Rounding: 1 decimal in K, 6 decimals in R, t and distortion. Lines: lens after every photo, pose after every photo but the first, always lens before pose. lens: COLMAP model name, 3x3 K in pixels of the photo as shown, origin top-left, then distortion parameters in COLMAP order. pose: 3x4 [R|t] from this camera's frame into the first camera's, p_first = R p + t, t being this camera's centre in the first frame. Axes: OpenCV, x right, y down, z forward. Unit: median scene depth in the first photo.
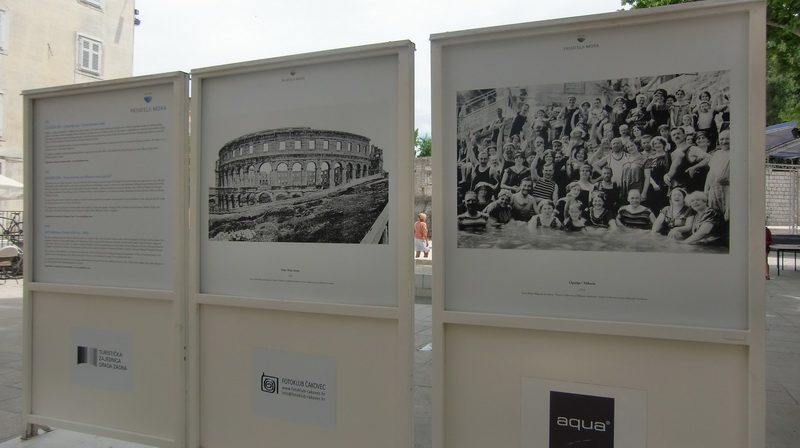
lens RADIAL K [[573.2, 0, 407.1], [0, 573.2, 216.6], [0, 0, 1]] dist [-0.014386, 0.024904]
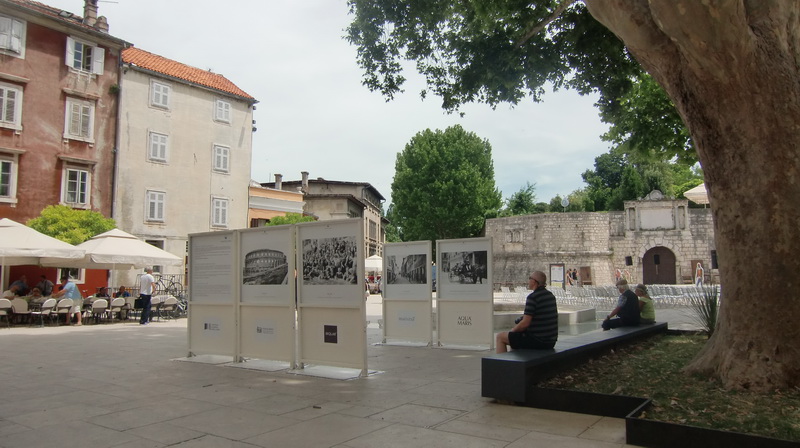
lens RADIAL K [[573.2, 0, 395.1], [0, 573.2, 228.7], [0, 0, 1]] dist [-0.014386, 0.024904]
pose [[0.975694, -0.037072, -0.215981, 1.216710], [0.020405, 0.996674, -0.078896, 0.000733], [0.218187, 0.072571, 0.973205, -1.983727]]
